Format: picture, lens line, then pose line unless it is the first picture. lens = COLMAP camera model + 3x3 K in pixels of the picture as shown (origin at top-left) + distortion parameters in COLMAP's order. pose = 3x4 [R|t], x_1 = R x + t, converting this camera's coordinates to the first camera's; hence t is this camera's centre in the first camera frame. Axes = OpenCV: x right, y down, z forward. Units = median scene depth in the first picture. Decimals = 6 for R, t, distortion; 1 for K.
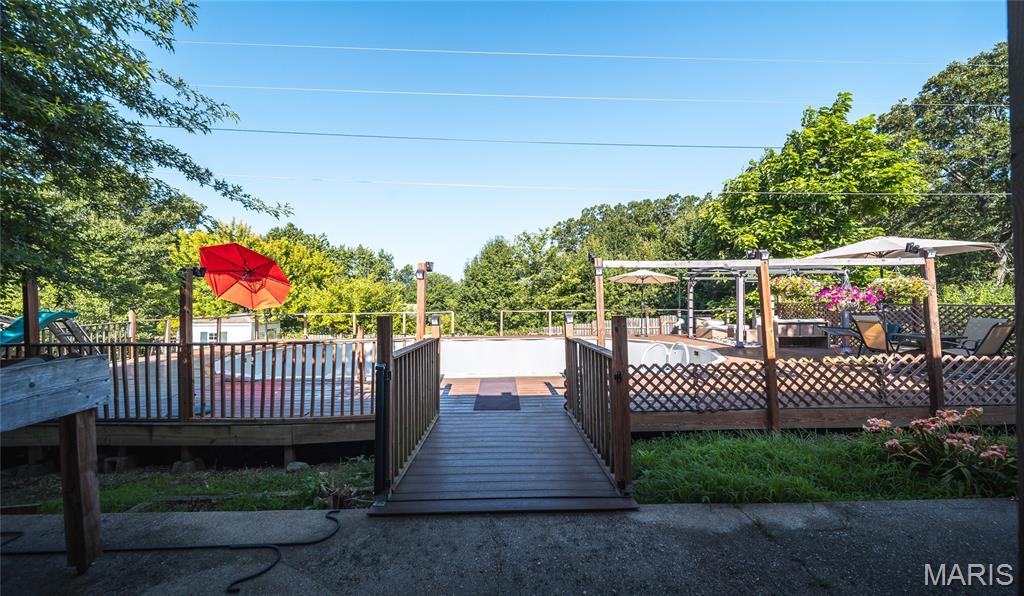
lens RADIAL K [[359.8, 0, 512.0], [0, 359.8, 298.0], [0, 0, 1]] dist [0.046446, -0.000017]
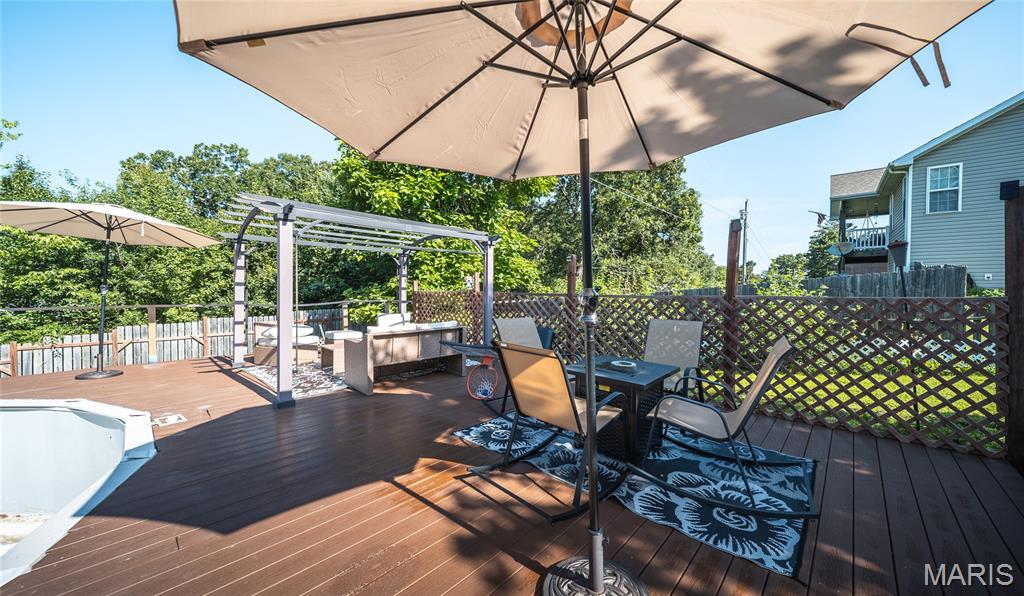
lens RADIAL K [[359.8, 0, 512.0], [0, 359.8, 298.0], [0, 0, 1]] dist [0.046446, -0.000017]
pose [[0.717939, -0.004237, 0.696093, 0.354666], [-0.002779, 0.999956, 0.008952, 0.014646], [-0.696100, -0.008361, 0.717896, 0.384527]]
